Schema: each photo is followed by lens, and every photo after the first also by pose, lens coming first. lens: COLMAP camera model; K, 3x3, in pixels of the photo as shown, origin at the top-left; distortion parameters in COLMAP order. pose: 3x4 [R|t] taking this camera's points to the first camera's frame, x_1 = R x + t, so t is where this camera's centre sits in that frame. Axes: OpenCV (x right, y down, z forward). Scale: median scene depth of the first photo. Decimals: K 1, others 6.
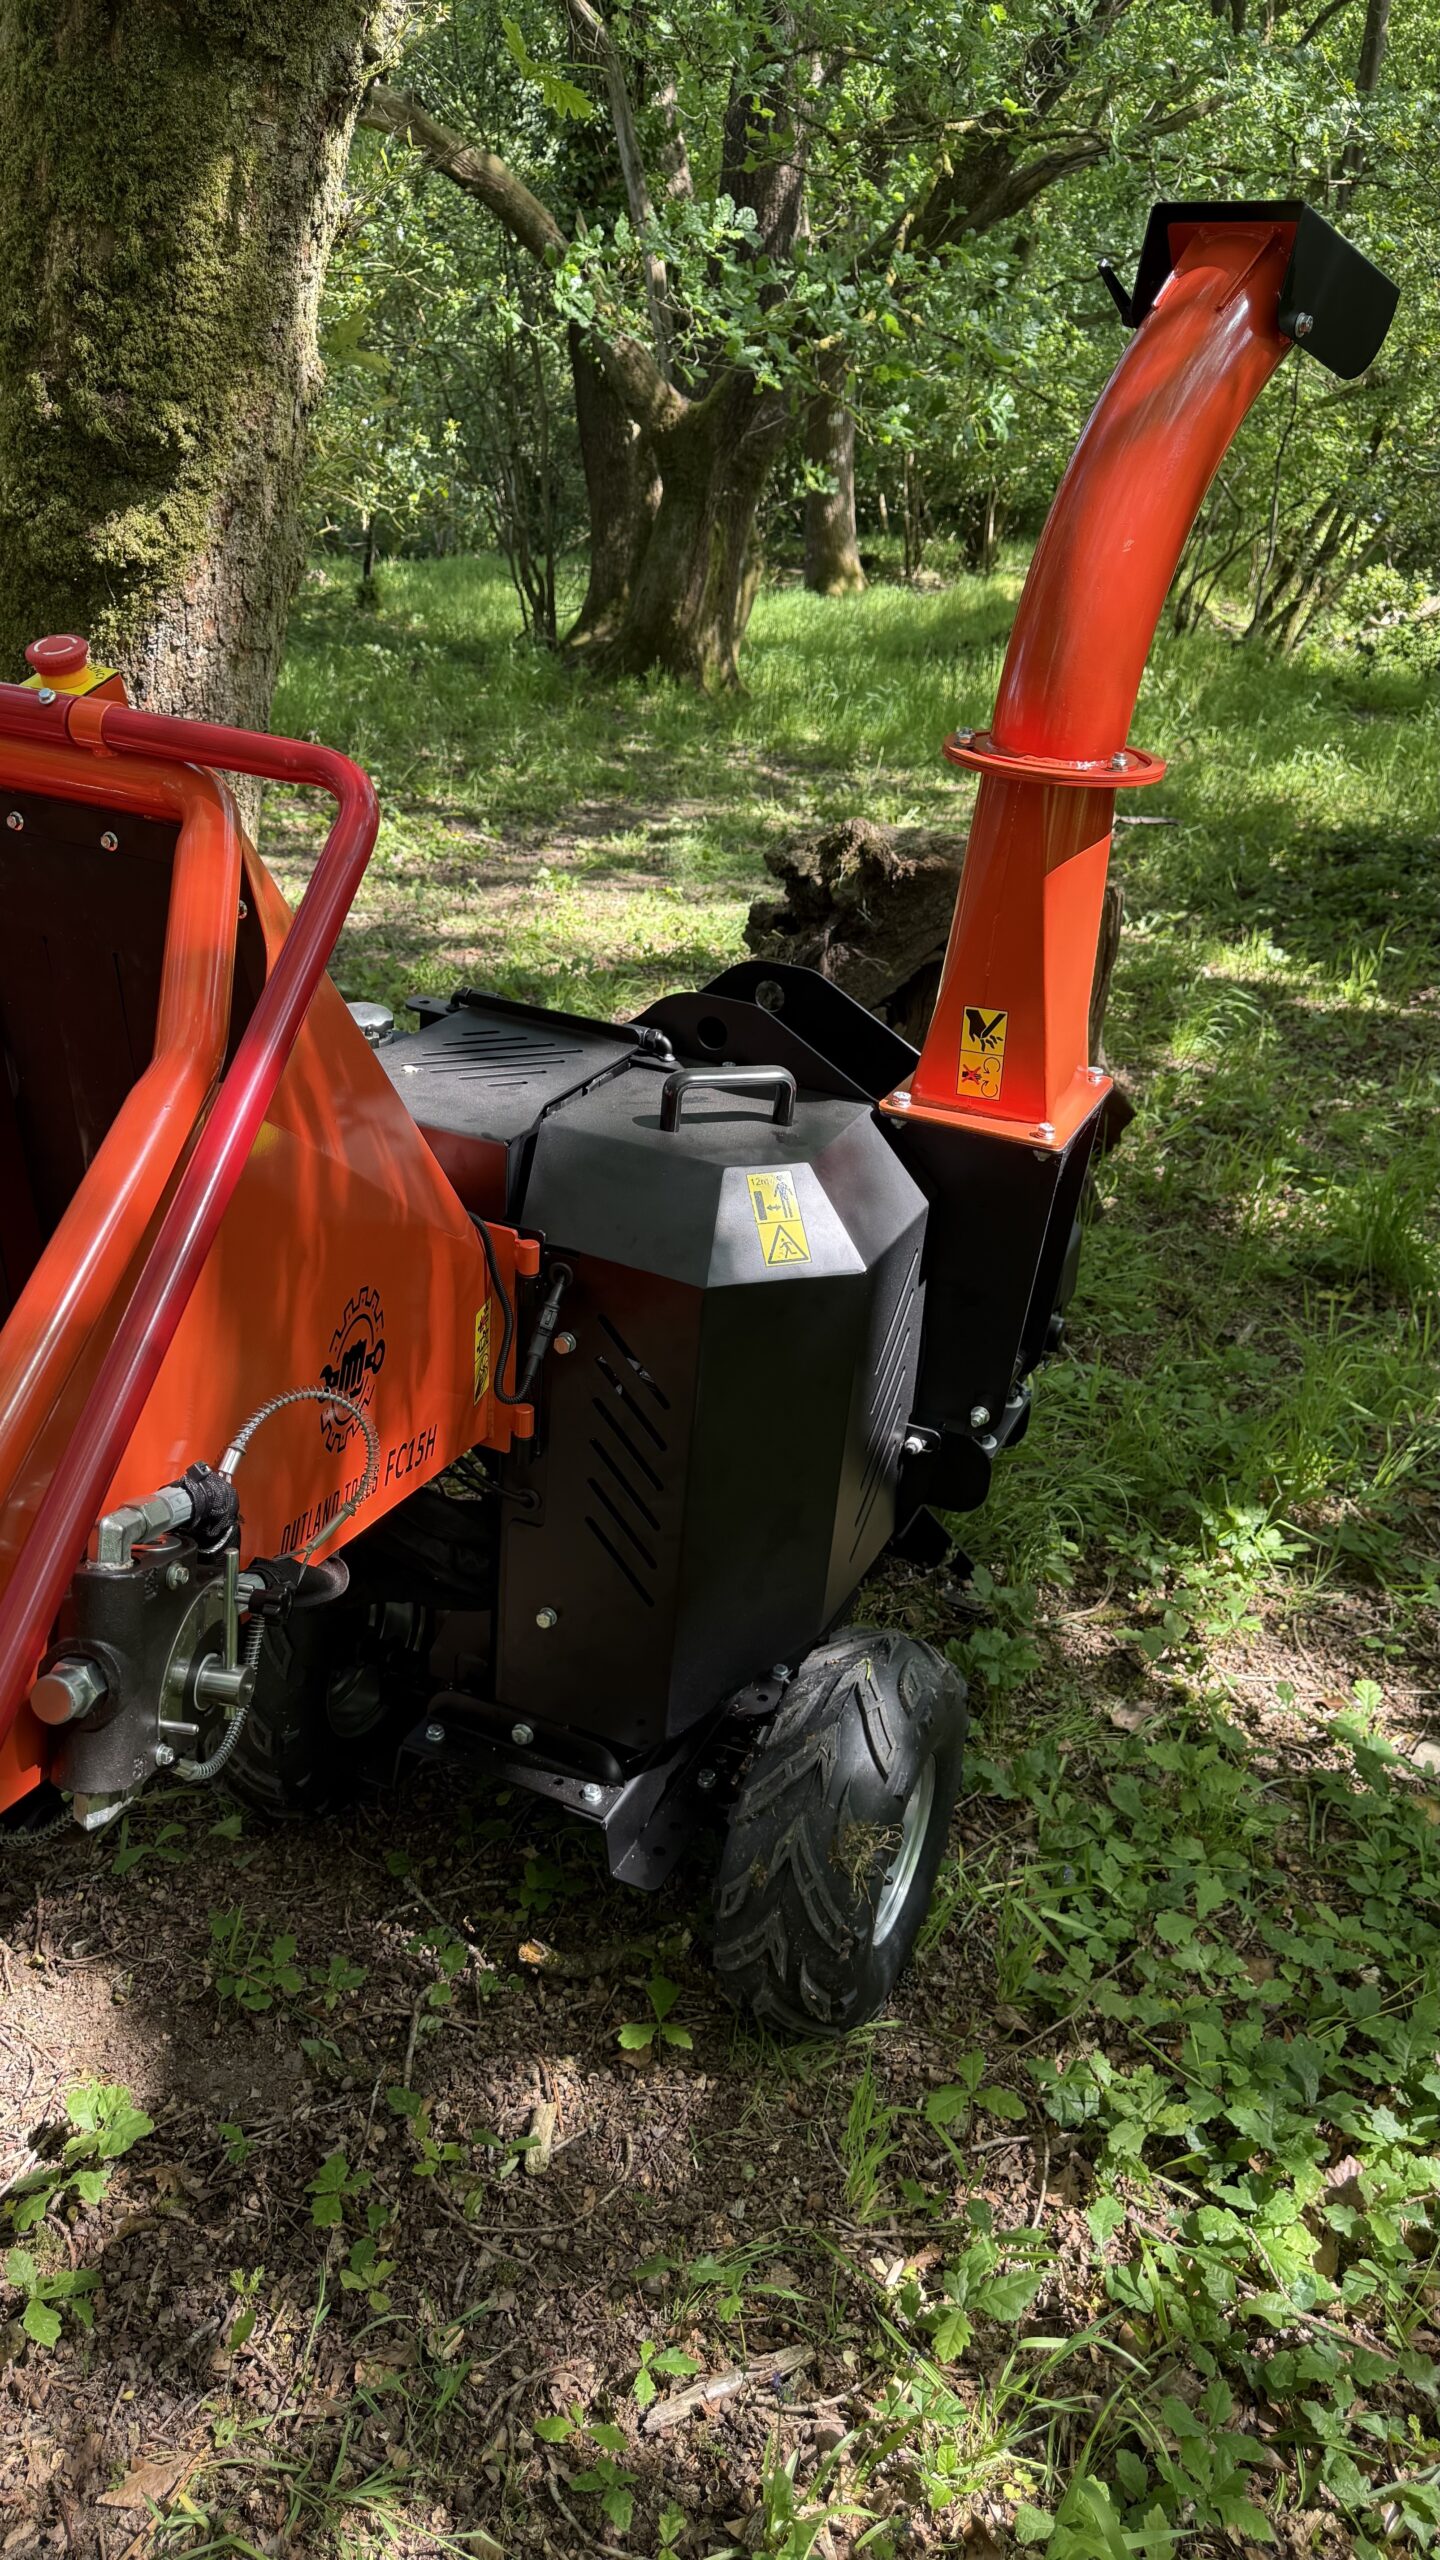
lens RADIAL K [[1798.2, 0, 720.2], [0, 1798.2, 1284.4], [0, 0, 1]] dist [0.058451, -0.075826]
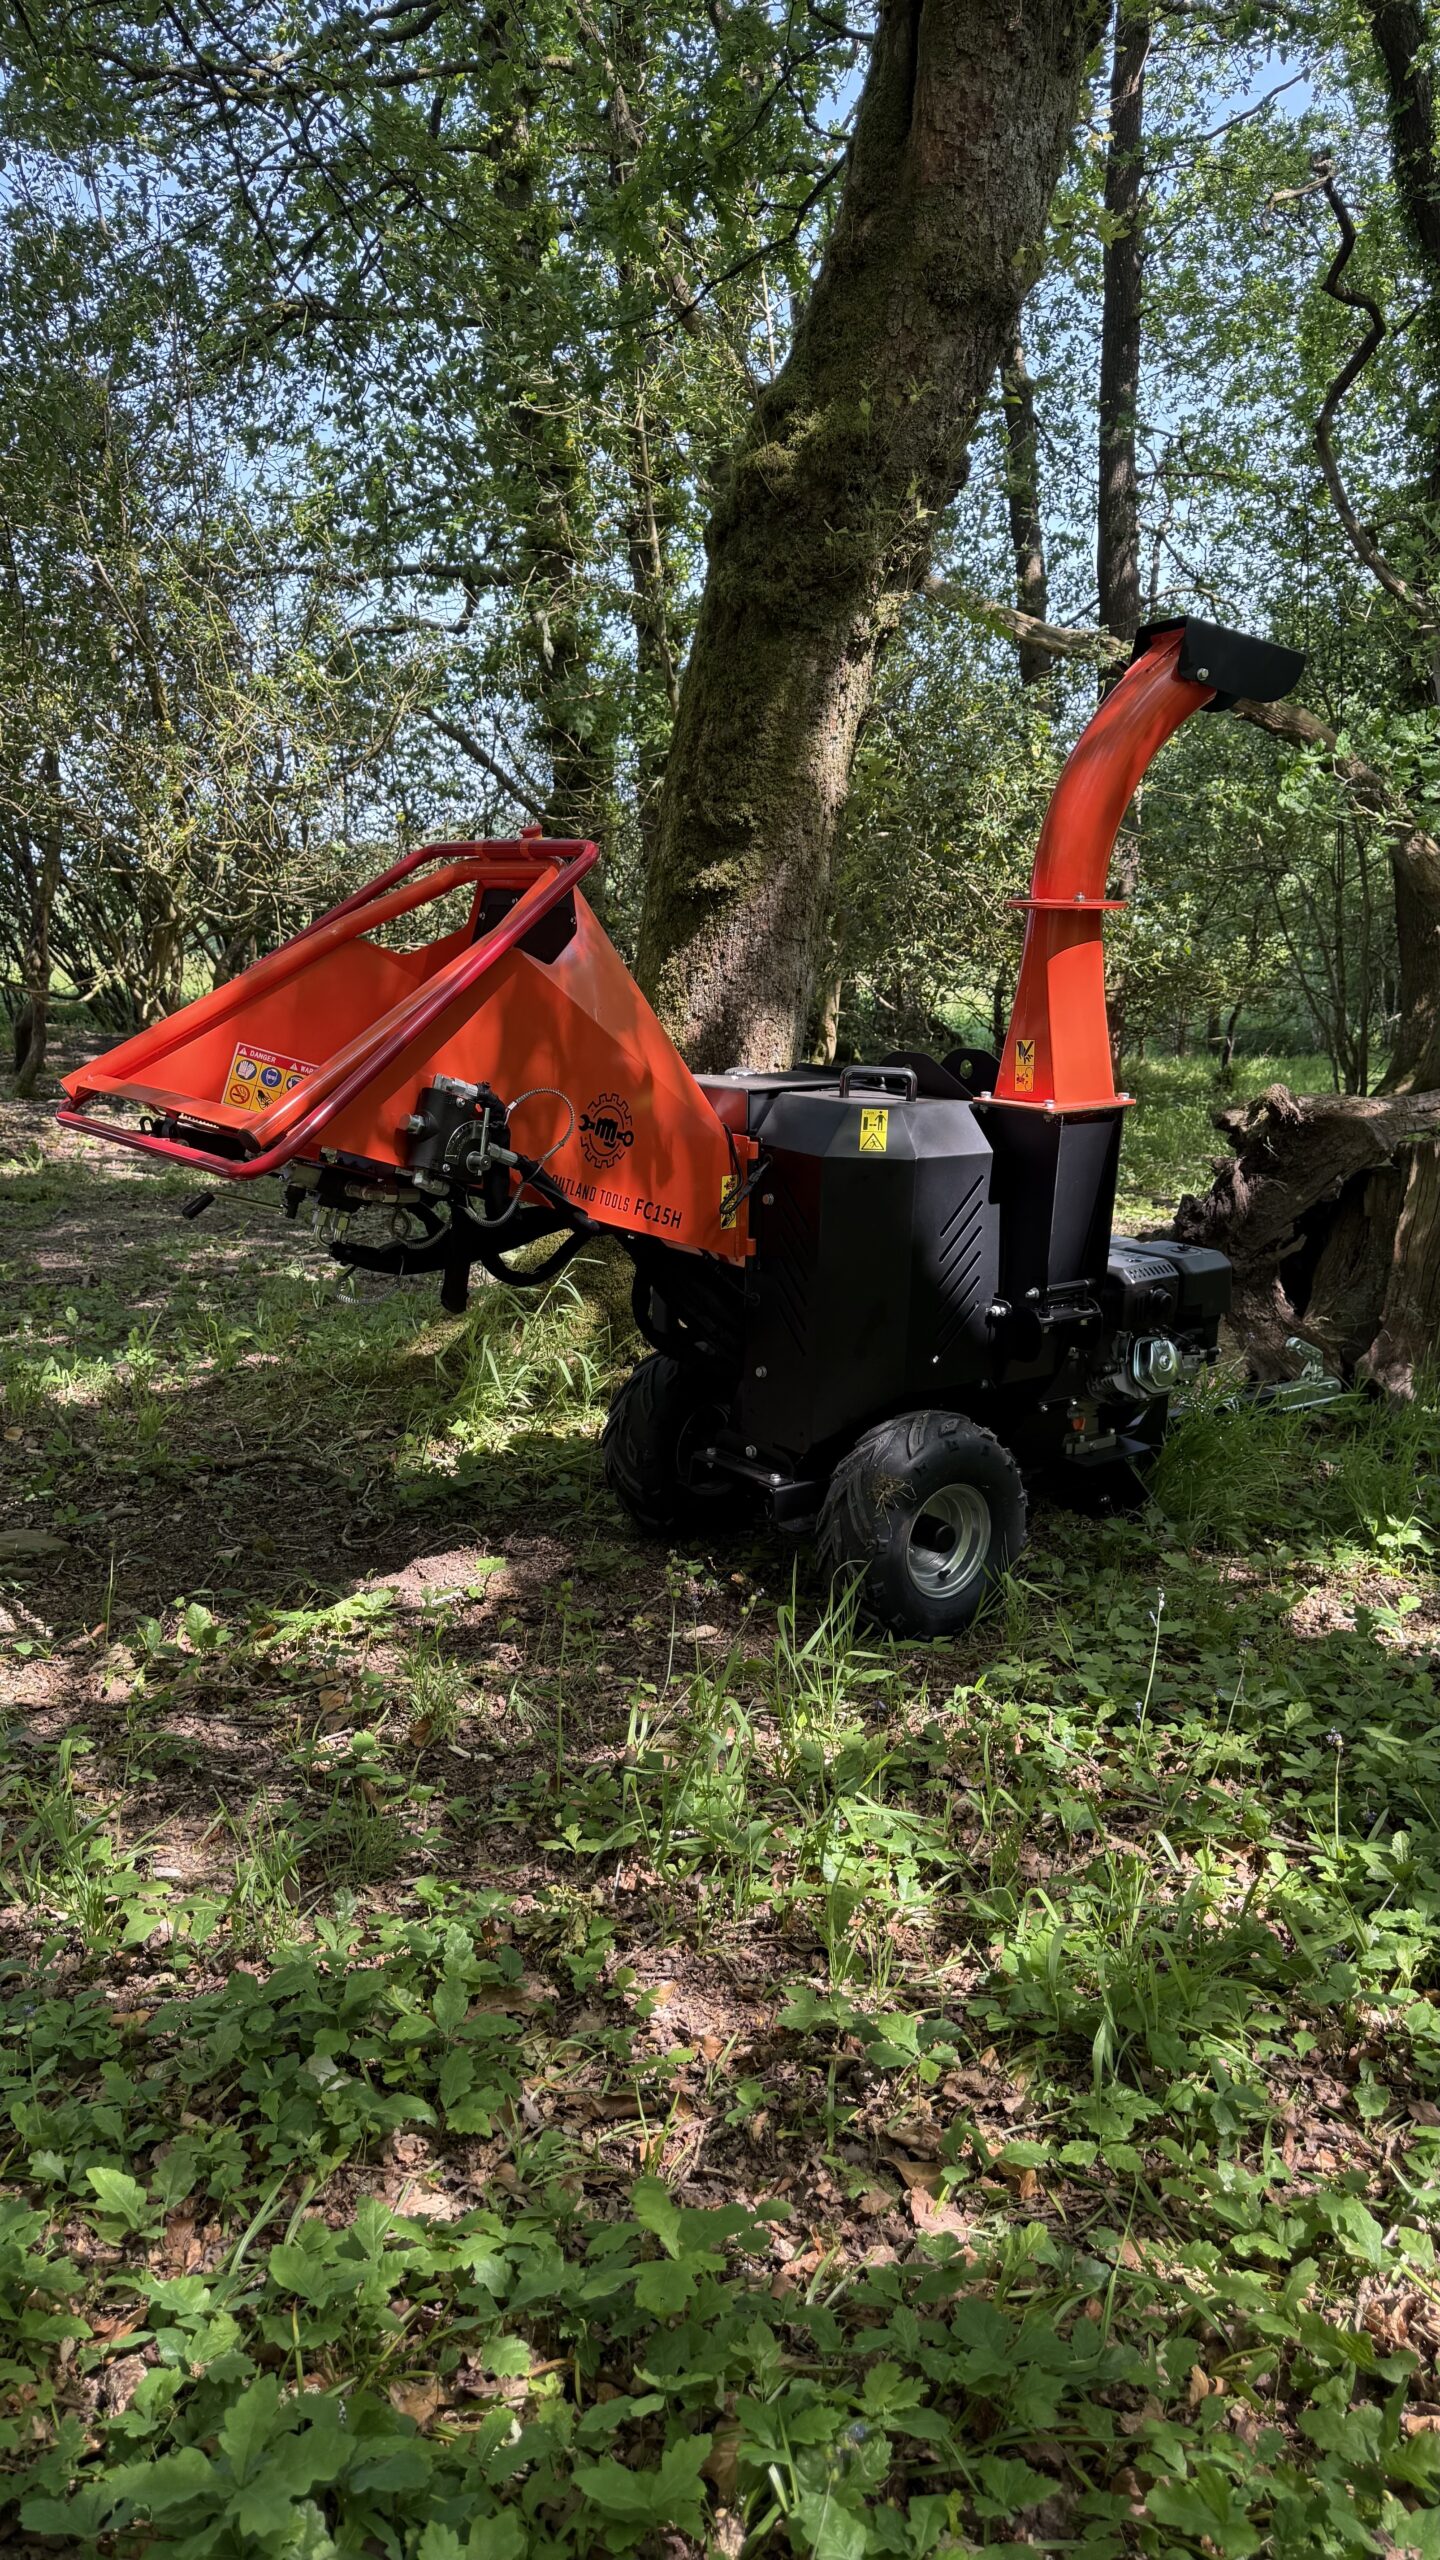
lens RADIAL K [[1798.2, 0, 716.8], [0, 1798.2, 1275.9], [0, 0, 1]] dist [0.058451, -0.075826]
pose [[0.883471, 0.038590, -0.466894, 0.551171], [-0.163789, 0.959153, -0.230649, 0.407654], [0.438922, 0.280244, 0.853704, -0.450327]]
